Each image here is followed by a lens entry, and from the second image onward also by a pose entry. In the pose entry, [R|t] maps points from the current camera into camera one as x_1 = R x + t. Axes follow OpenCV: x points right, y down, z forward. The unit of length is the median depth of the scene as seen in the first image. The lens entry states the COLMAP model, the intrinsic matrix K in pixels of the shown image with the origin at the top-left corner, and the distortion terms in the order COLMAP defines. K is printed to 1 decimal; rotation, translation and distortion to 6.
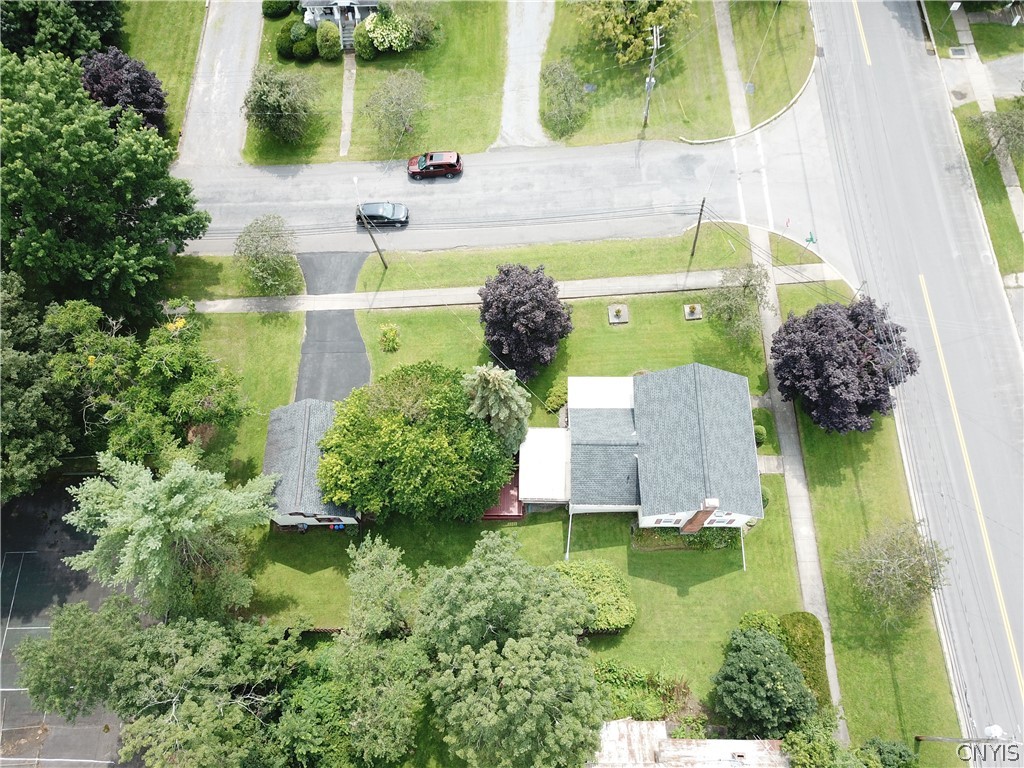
lens RADIAL K [[780.3, 0, 508.7], [0, 780.3, 380.0], [0, 0, 1]] dist [-0.001355, 0.006286]
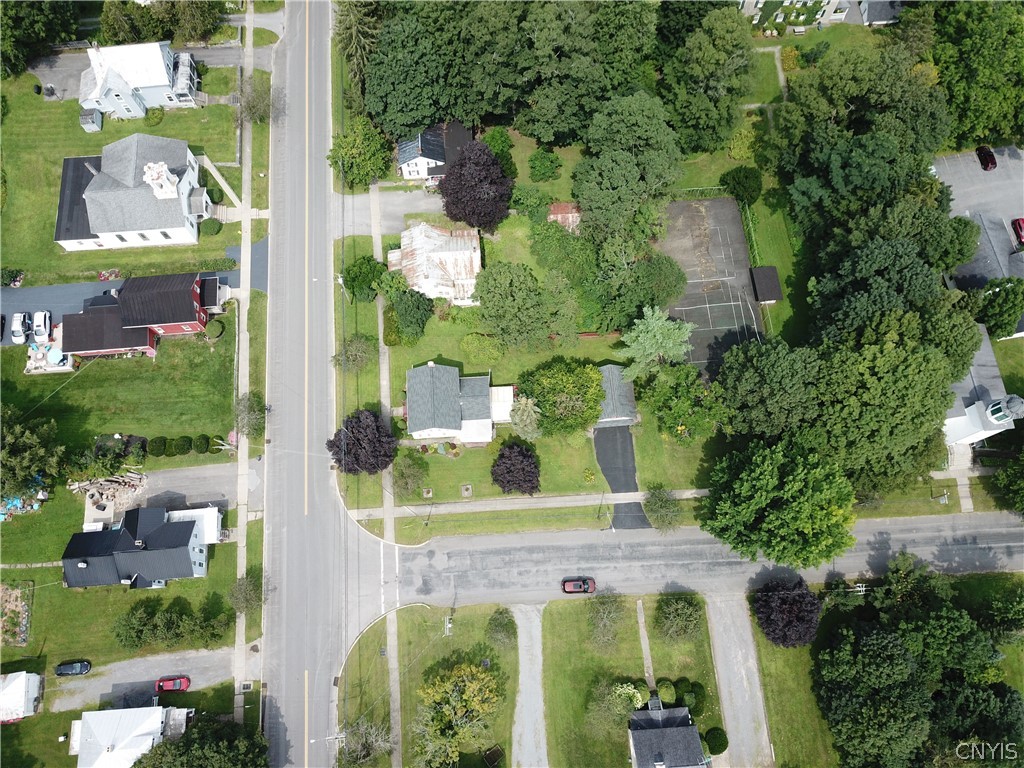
lens RADIAL K [[780.3, 0, 508.7], [0, 780.3, 380.0], [0, 0, 1]] dist [-0.001355, 0.006286]
pose [[-0.996870, 0.077488, 0.015657, -0.007394], [-0.048475, -0.755612, 0.653224, -1.039971], [0.062448, 0.650420, 0.757003, -0.544116]]
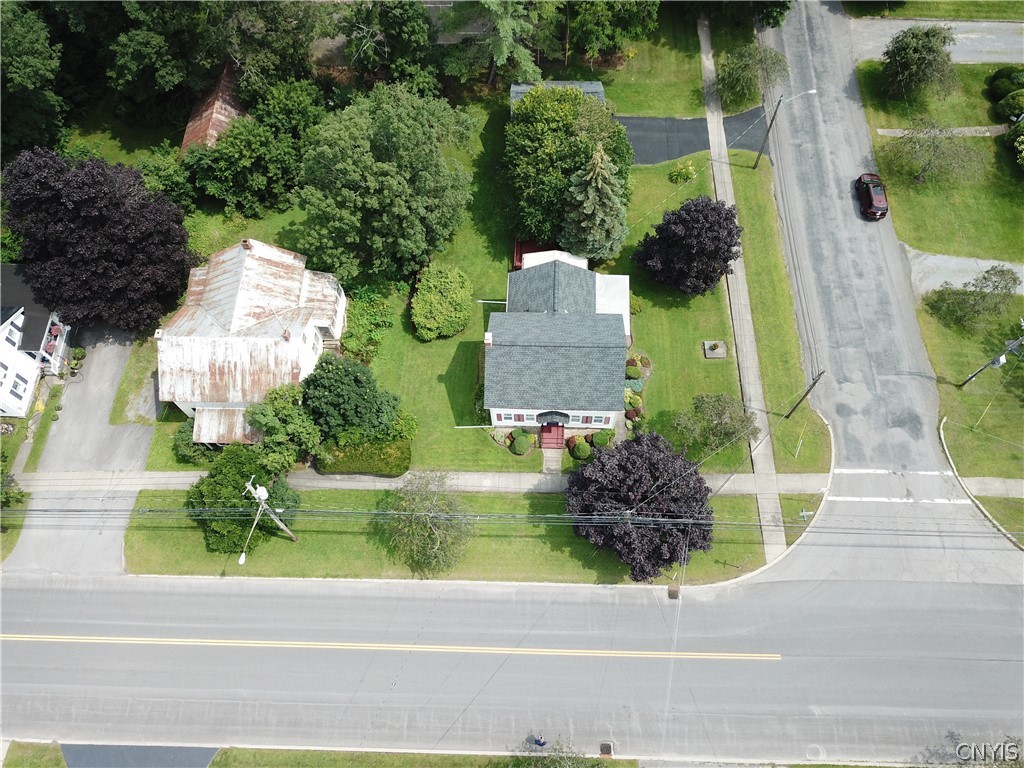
lens RADIAL K [[780.3, 0, 508.7], [0, 780.3, 380.0], [0, 0, 1]] dist [-0.001355, 0.006286]
pose [[-0.032459, 0.919571, -0.391580, 0.543052], [-0.911435, 0.133547, 0.389167, -0.214989], [0.410161, 0.369532, 0.833795, 0.068152]]
